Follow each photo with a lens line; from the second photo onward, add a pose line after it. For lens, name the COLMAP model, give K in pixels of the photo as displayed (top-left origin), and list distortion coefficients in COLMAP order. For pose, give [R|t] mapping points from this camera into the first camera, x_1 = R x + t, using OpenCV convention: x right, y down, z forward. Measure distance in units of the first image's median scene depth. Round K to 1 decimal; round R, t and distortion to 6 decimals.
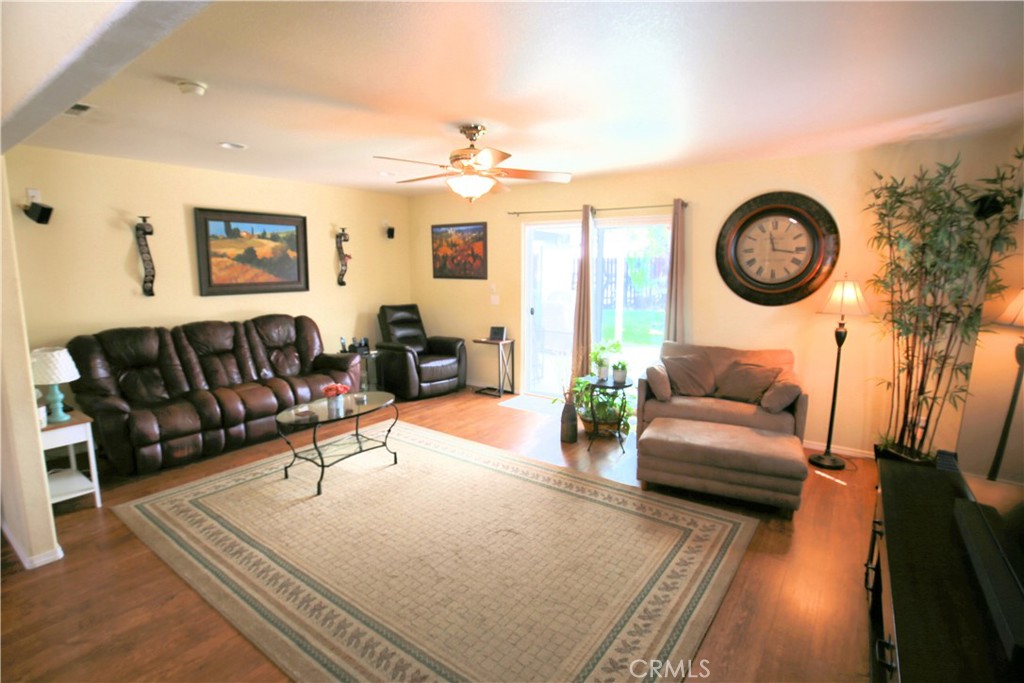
lens RADIAL K [[499.1, 0, 512.0], [0, 499.1, 341.5], [0, 0, 1]] dist [-0.029718, 0.000157]
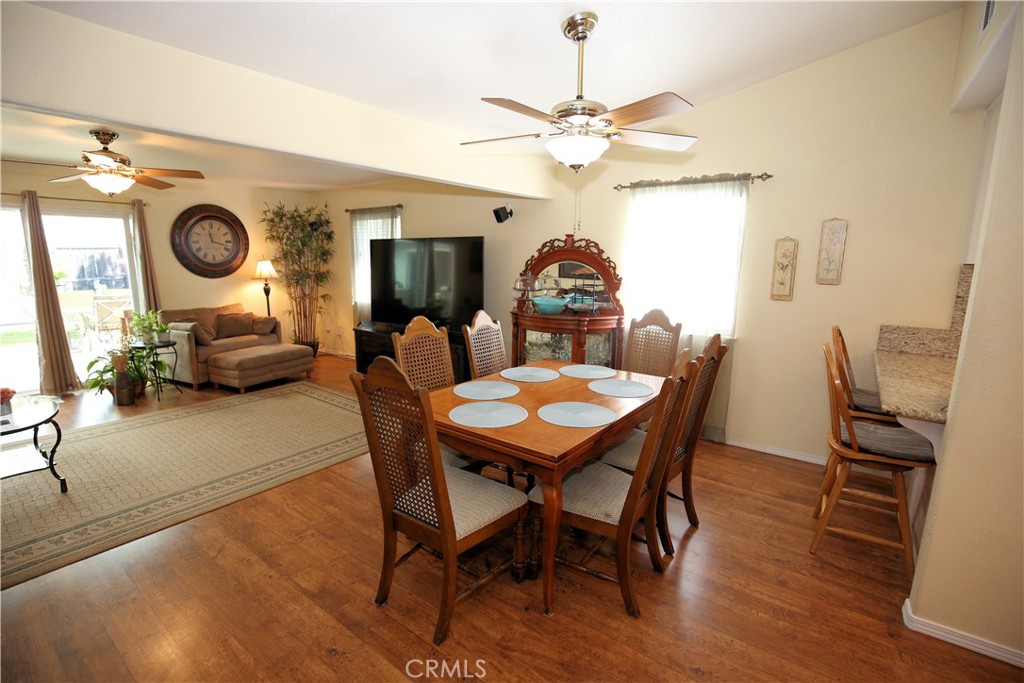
lens RADIAL K [[470.5, 0, 507.7], [0, 470.5, 343.6], [0, 0, 1]] dist [-0.037937, 0.007274]
pose [[0.014343, -0.183272, 0.982958, -0.928396], [0.141734, 0.973505, 0.179442, -0.003413], [-0.989801, 0.136745, 0.039939, 0.066473]]
